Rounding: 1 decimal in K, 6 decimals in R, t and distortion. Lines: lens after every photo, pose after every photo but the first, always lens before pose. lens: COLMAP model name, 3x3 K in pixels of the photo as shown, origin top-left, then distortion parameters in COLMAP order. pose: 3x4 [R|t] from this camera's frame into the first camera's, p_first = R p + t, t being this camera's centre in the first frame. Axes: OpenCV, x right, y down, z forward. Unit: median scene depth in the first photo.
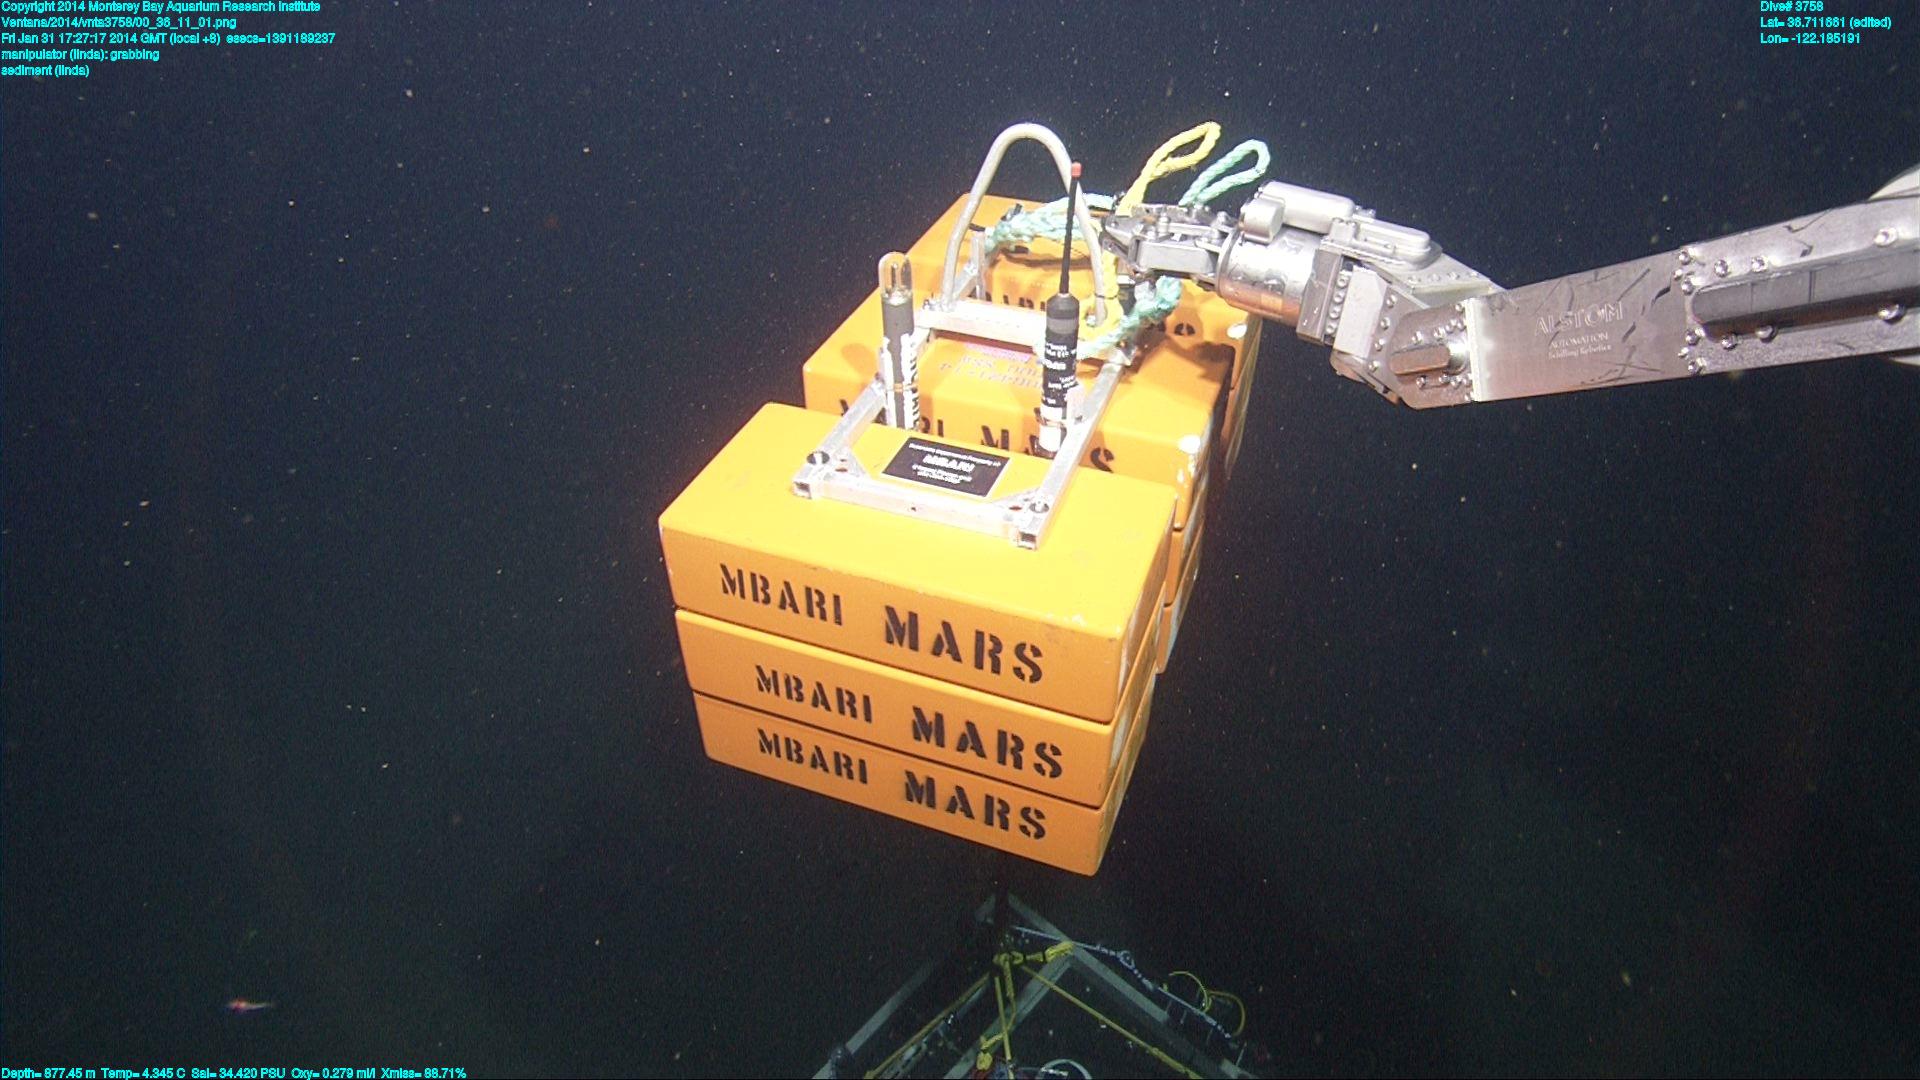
lens RADIAL K [[1206.1, 0, 957.2], [0, 1206.1, 538.0], [0, 0, 1]] dist [-0.007474, 0.064413]
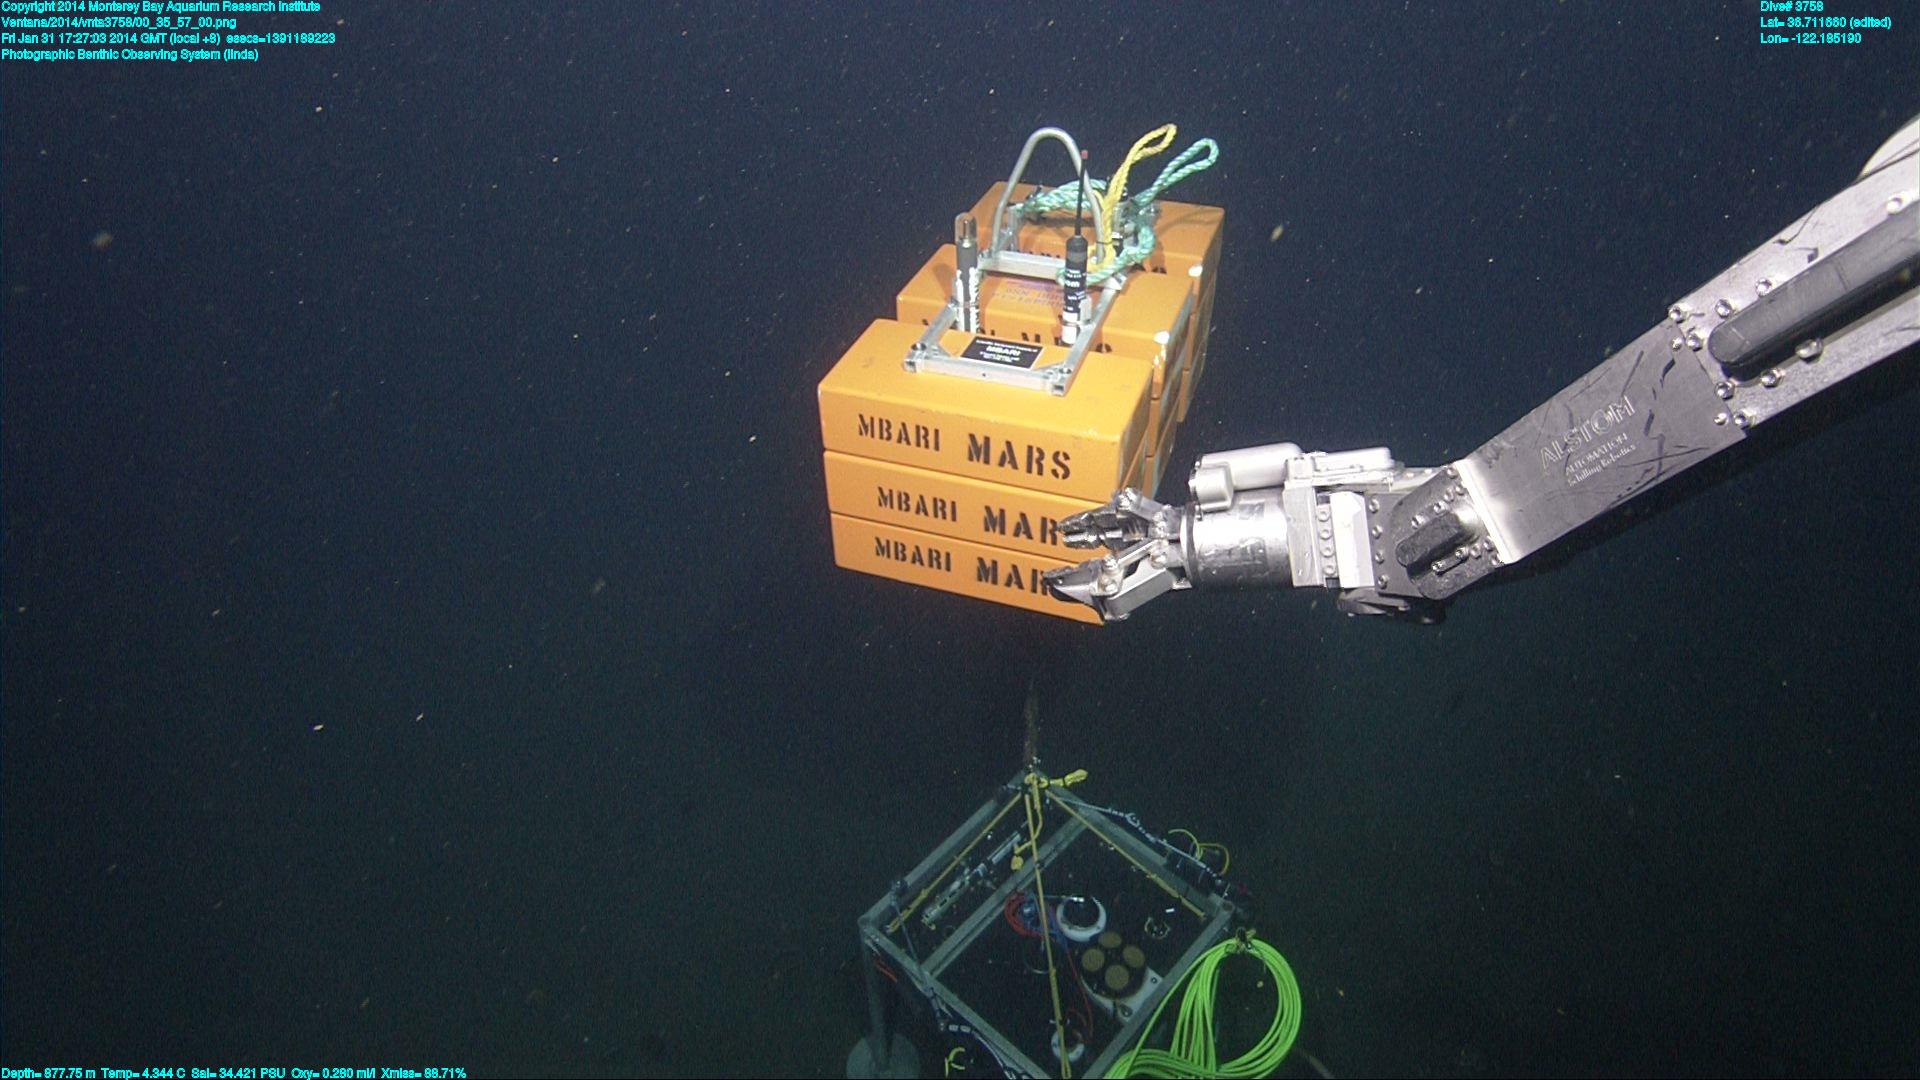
lens RADIAL K [[1206.1, 0, 957.2], [0, 1206.1, 538.0], [0, 0, 1]] dist [-0.007474, 0.064413]
pose [[0.999801, -0.019297, 0.005091, -0.077438], [0.019363, 0.999725, -0.013192, 0.192645], [-0.004835, 0.013288, 0.999900, -0.514211]]
